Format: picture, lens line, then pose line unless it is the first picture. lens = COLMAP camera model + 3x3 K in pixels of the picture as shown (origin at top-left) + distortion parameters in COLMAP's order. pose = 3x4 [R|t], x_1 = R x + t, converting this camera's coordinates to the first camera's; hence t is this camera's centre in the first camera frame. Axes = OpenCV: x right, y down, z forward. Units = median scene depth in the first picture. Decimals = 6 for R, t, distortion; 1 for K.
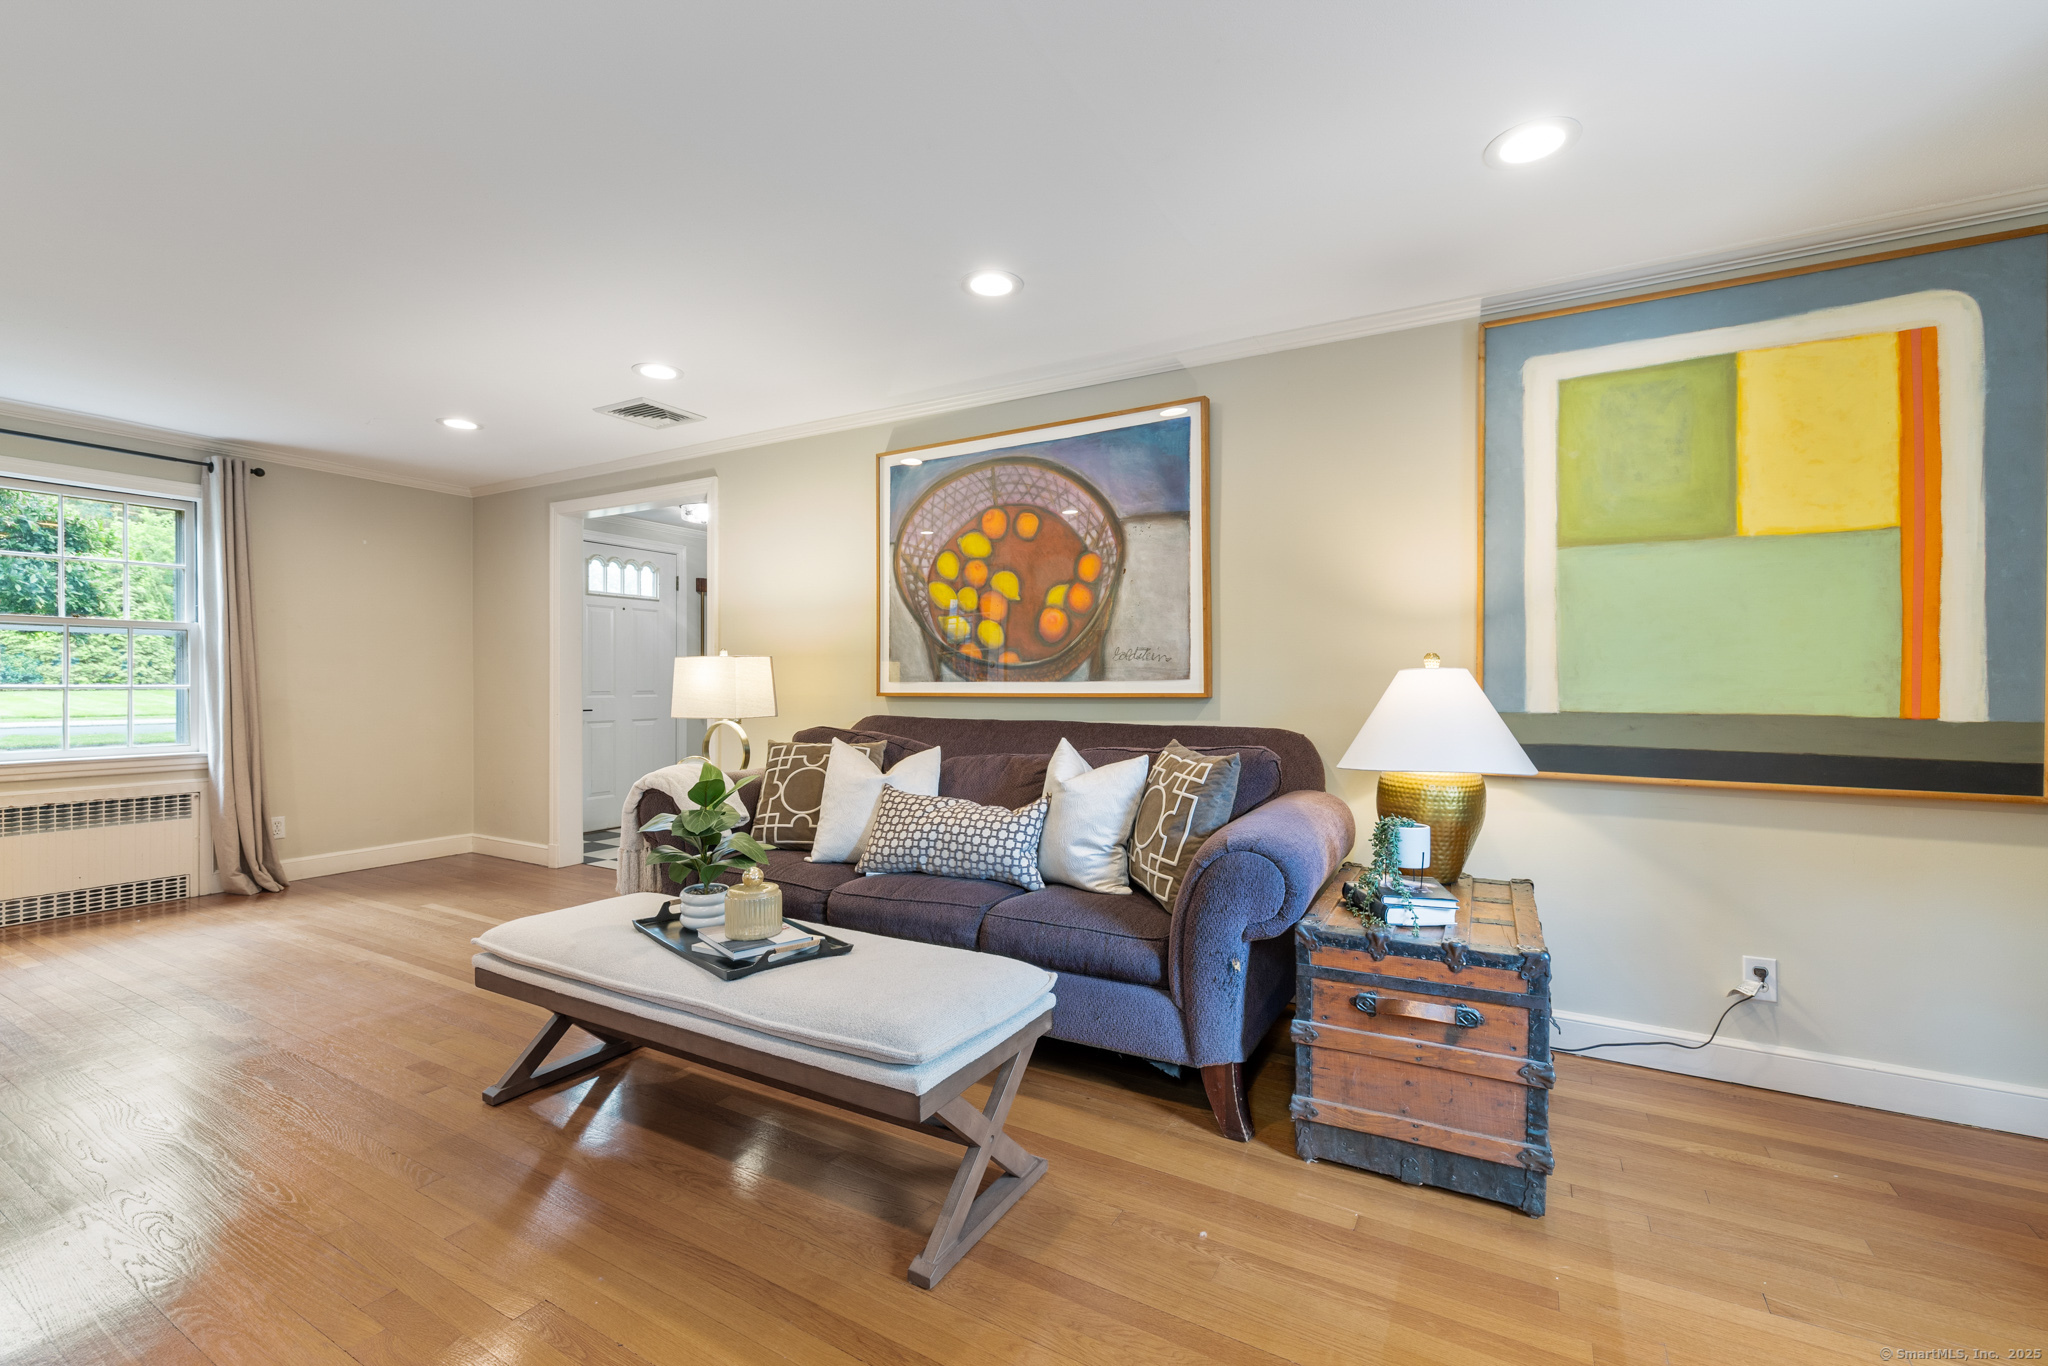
lens RADIAL K [[887.5, 0, 1021.3], [0, 887.5, 687.5], [0, 0, 1]] dist [0.001718, -0.000312]
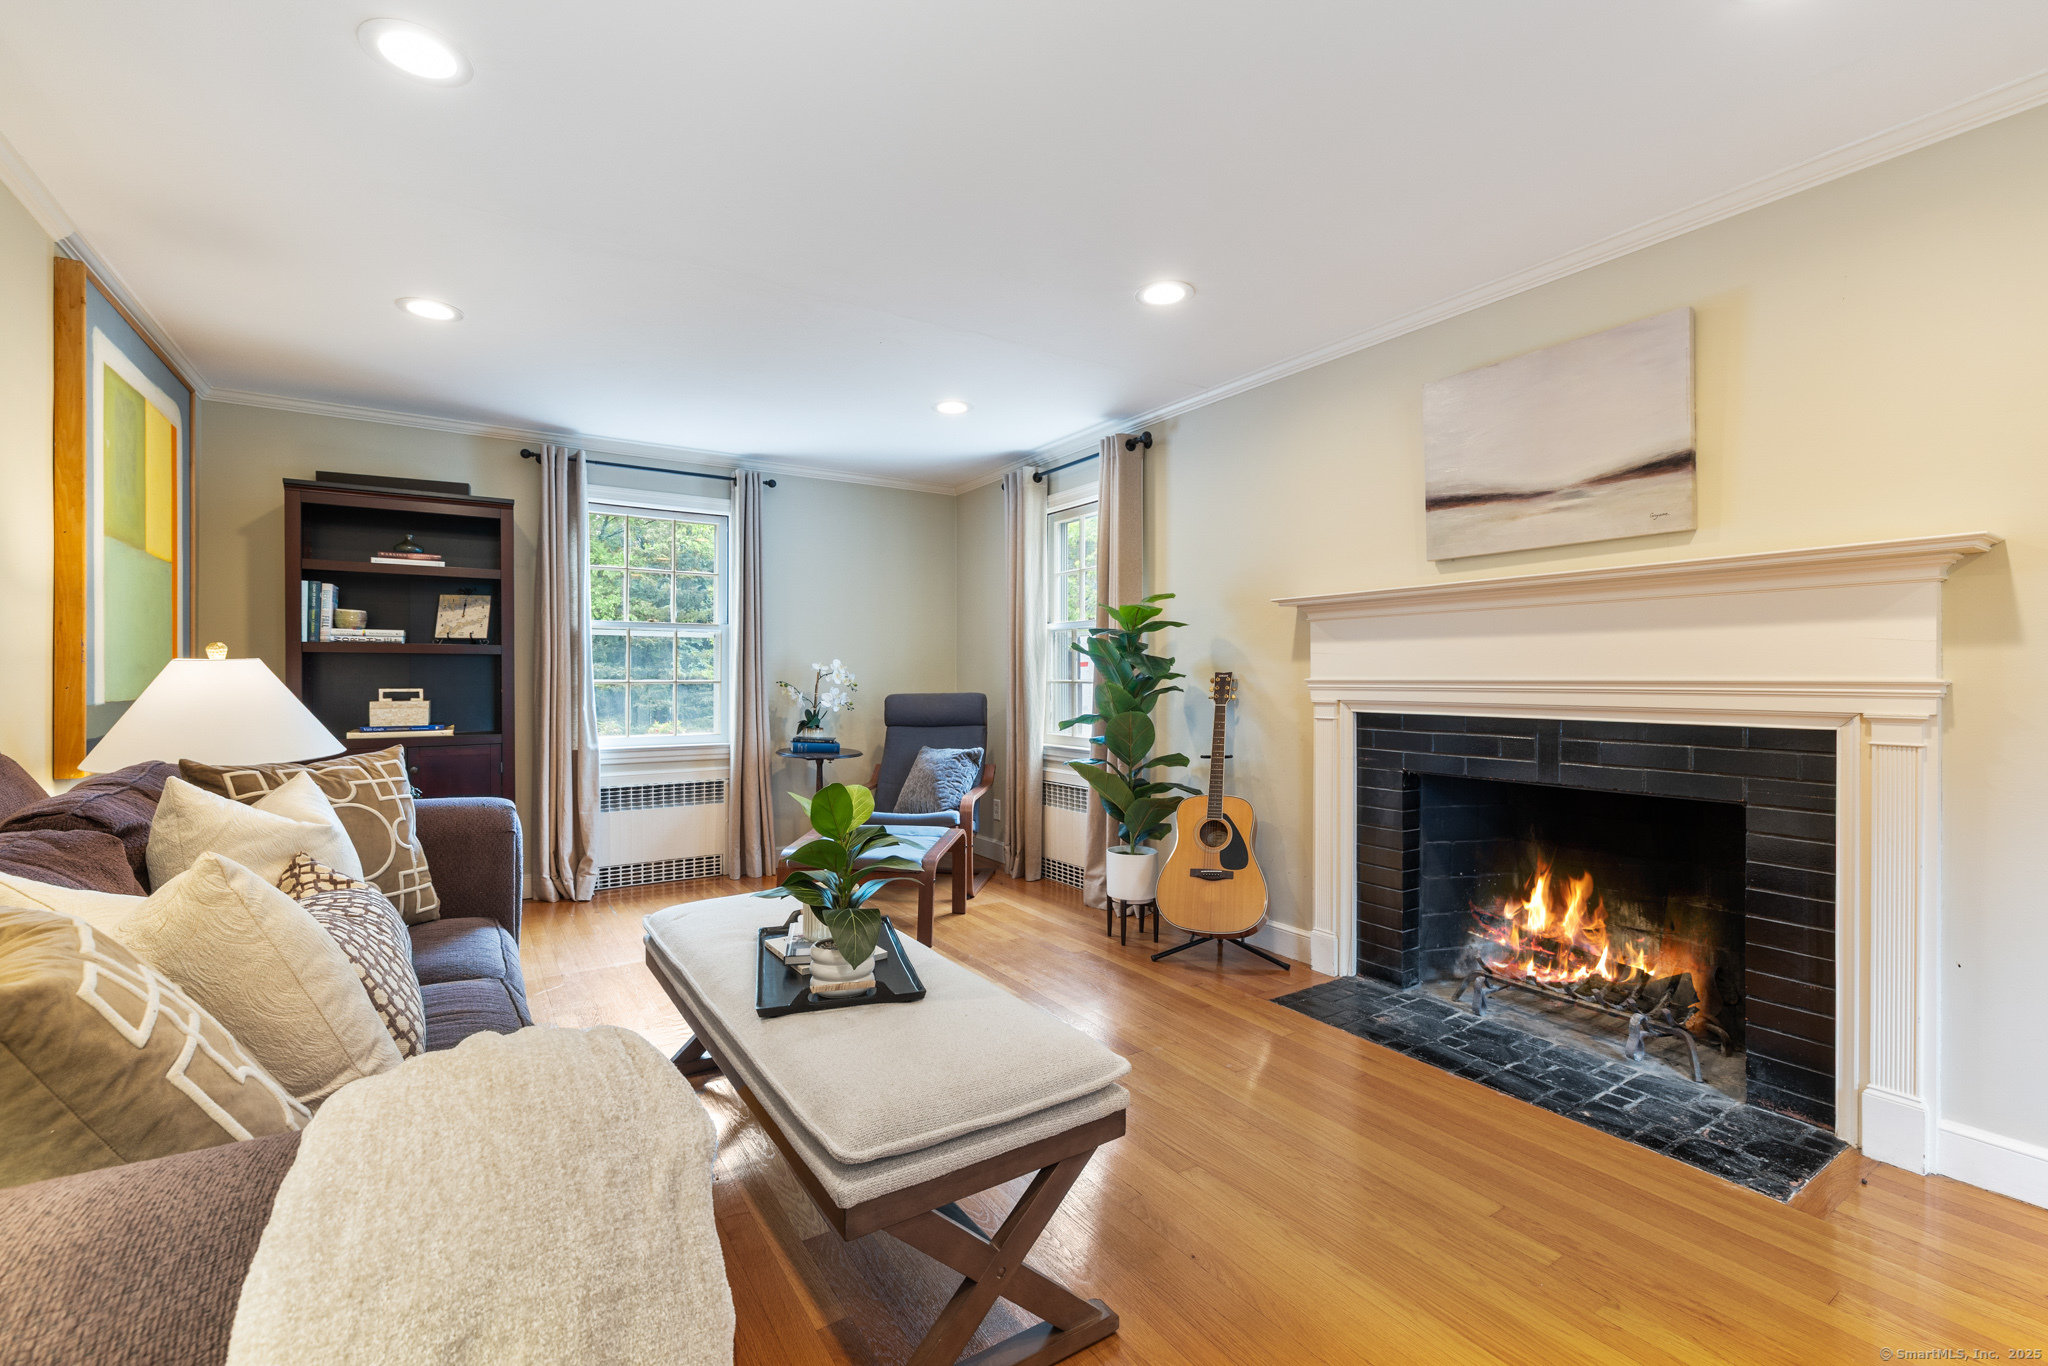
lens RADIAL K [[887.5, 0, 1023.9], [0, 887.5, 674.9], [0, 0, 1]] dist [0.001718, -0.000312]
pose [[-0.894759, -0.001687, 0.446546, -0.525533], [-0.000488, 0.999996, 0.002800, -0.005350], [-0.446548, 0.002287, -0.894757, 1.033916]]
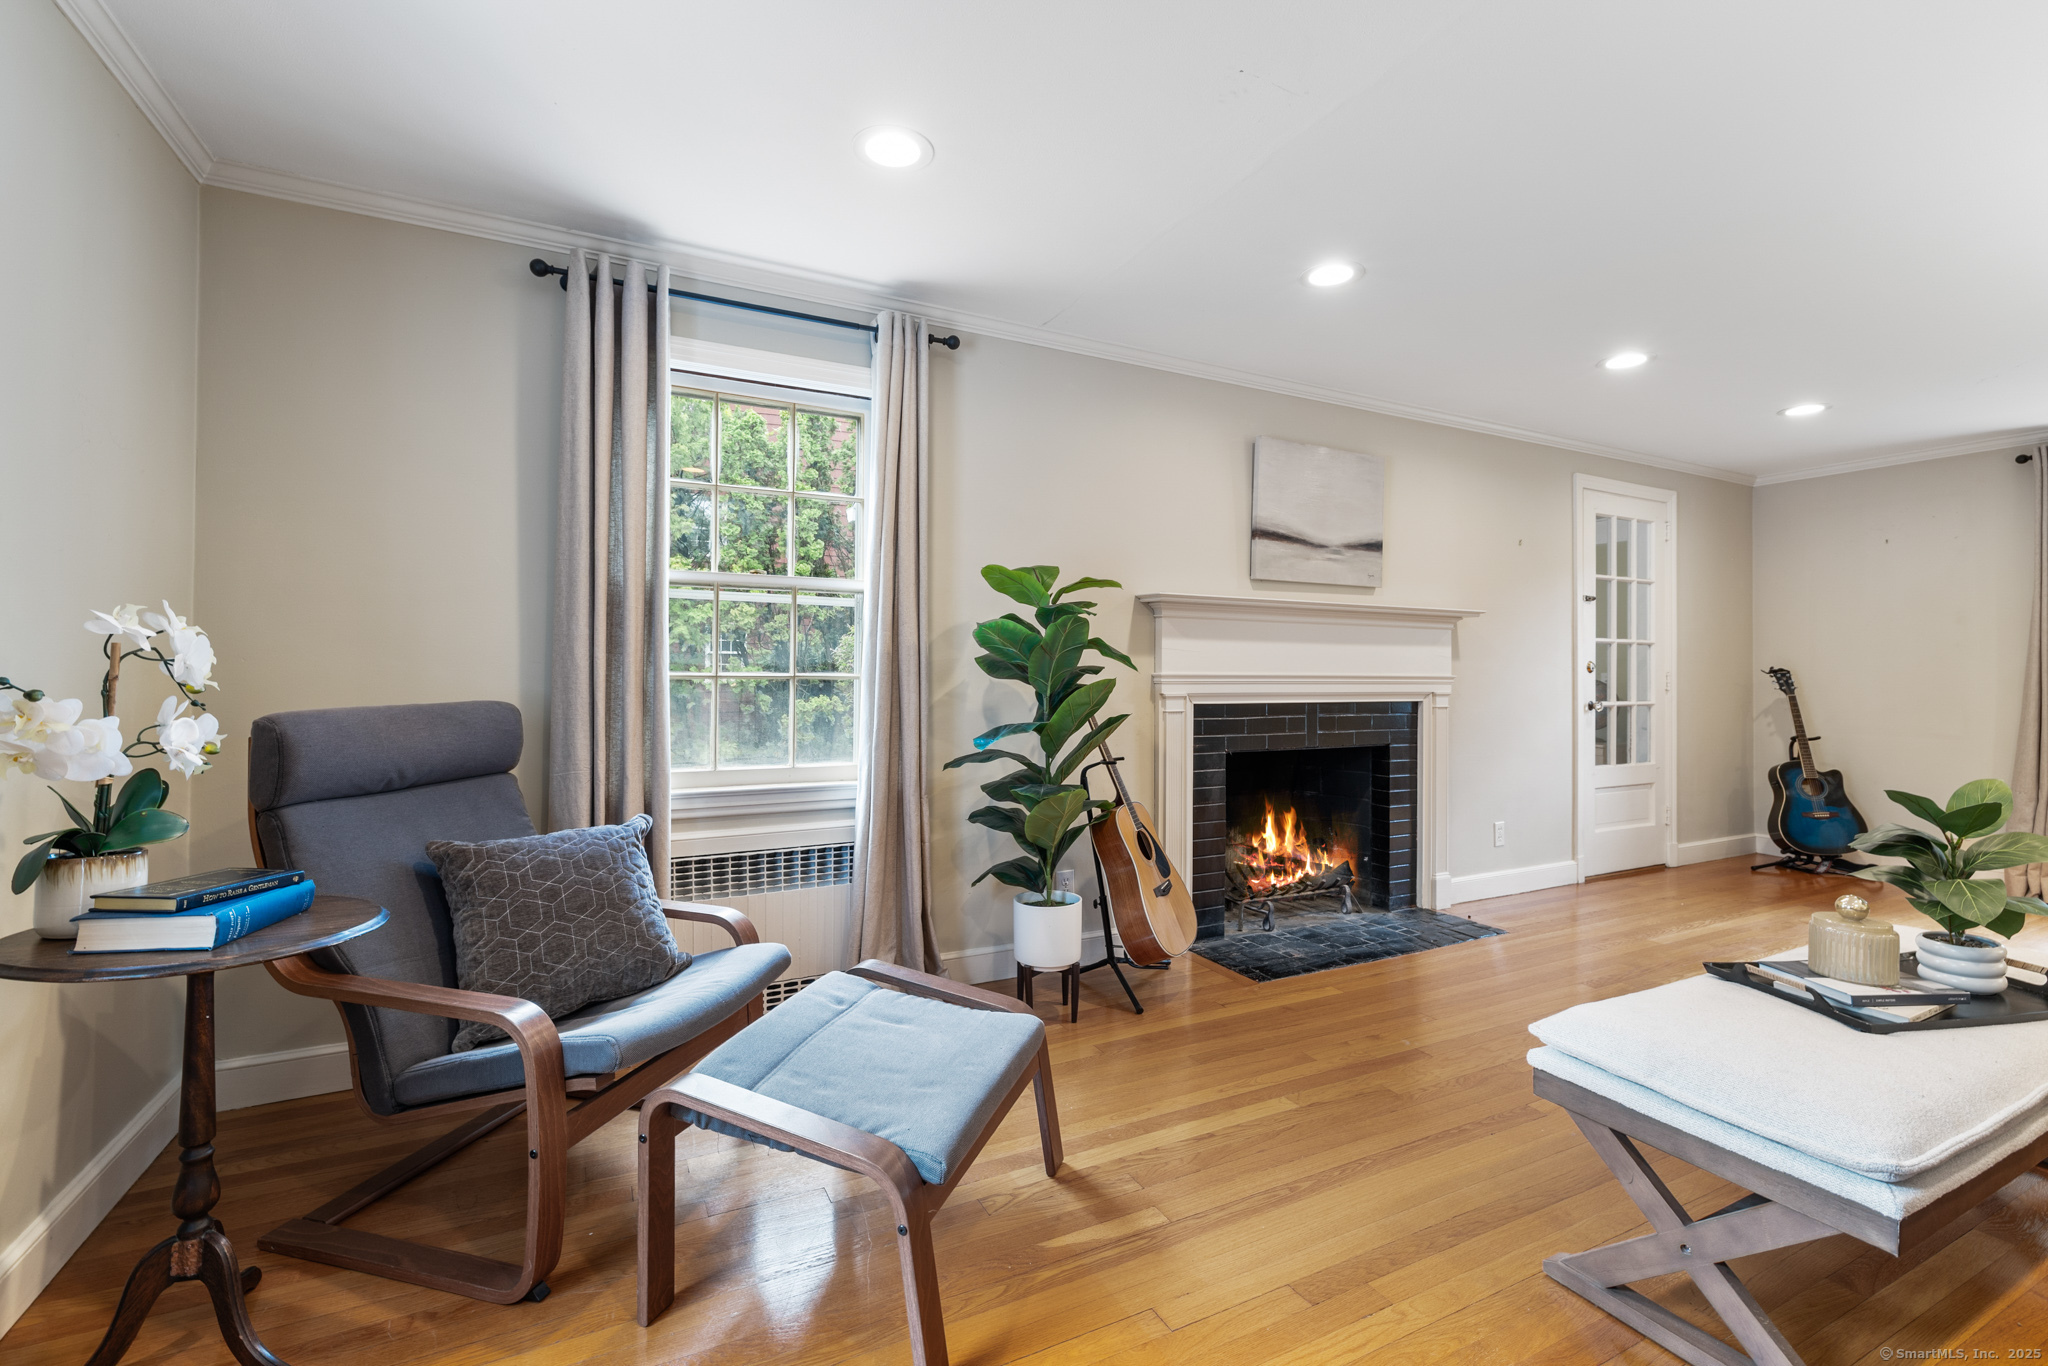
lens RADIAL K [[887.5, 0, 1020.6], [0, 887.5, 665.1], [0, 0, 1]] dist [0.001718, -0.000312]
pose [[-0.543873, -0.012783, -0.839070, 0.482872], [-0.013838, 0.999885, -0.006264, 0.000176], [0.839054, 0.008204, -0.543987, 0.471497]]
